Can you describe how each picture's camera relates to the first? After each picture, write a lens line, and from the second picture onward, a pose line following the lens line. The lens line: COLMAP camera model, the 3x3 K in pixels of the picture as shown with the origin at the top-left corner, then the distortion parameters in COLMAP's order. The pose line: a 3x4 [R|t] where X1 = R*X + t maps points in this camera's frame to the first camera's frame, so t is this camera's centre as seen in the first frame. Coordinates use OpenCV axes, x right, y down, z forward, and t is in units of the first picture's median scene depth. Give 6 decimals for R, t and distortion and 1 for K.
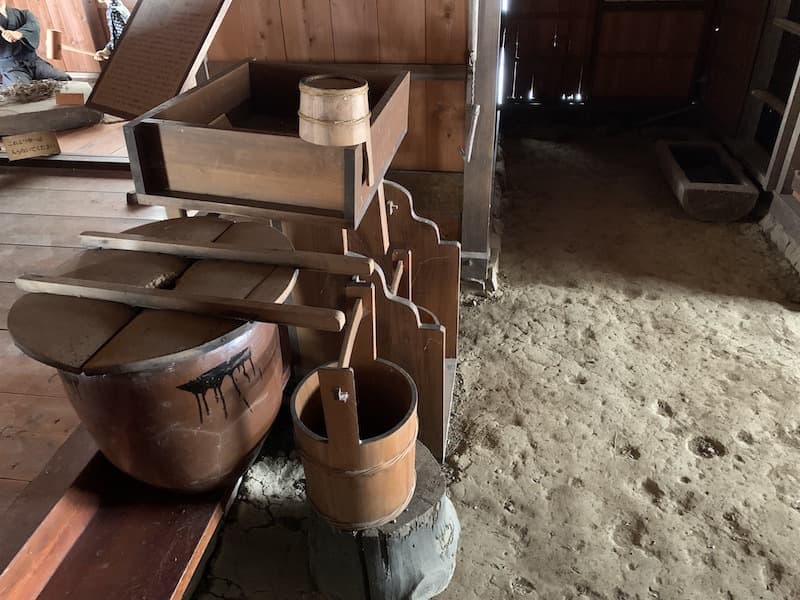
lens RADIAL K [[607.5, 0, 401.7], [0, 607.5, 298.7], [0, 0, 1]] dist [0.005190, -0.011469]
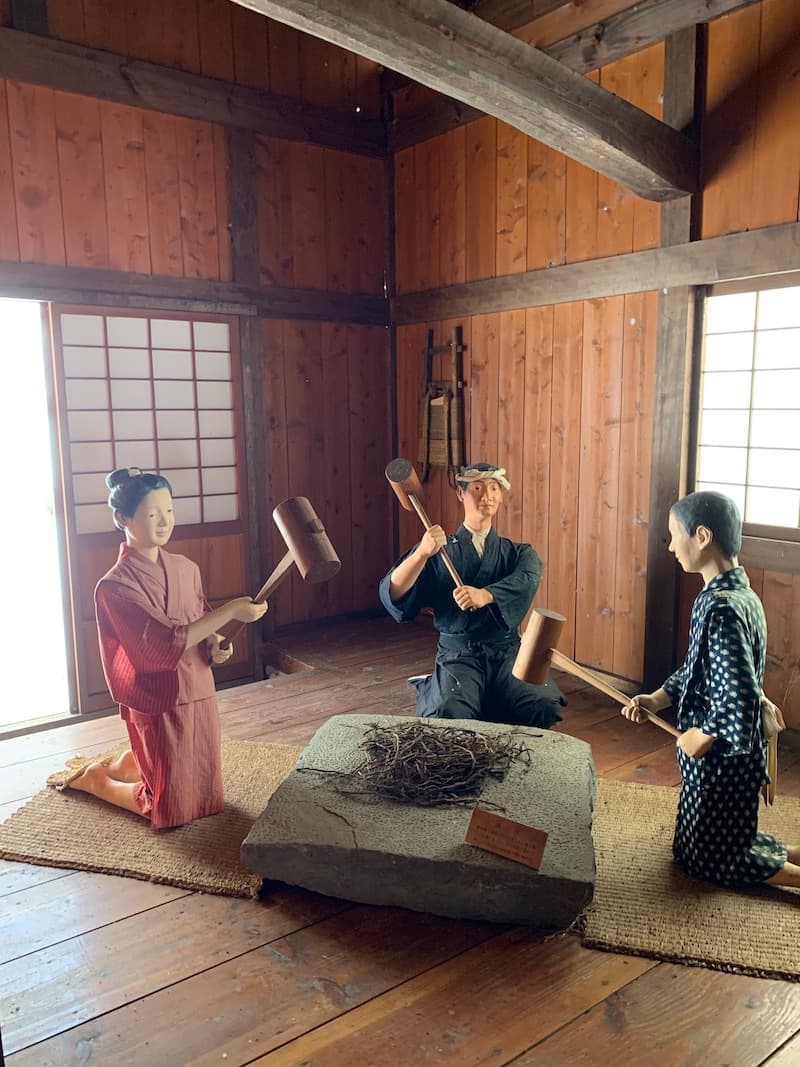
lens RADIAL K [[810.3, 0, 401.0], [0, 810.3, 534.8], [0, 0, 1]] dist [0.005190, -0.011469]
pose [[0.718590, 0.128146, -0.683525, -0.292898], [-0.382442, 0.893725, -0.234508, -0.327463], [0.580832, 0.429923, 0.691231, 0.563231]]
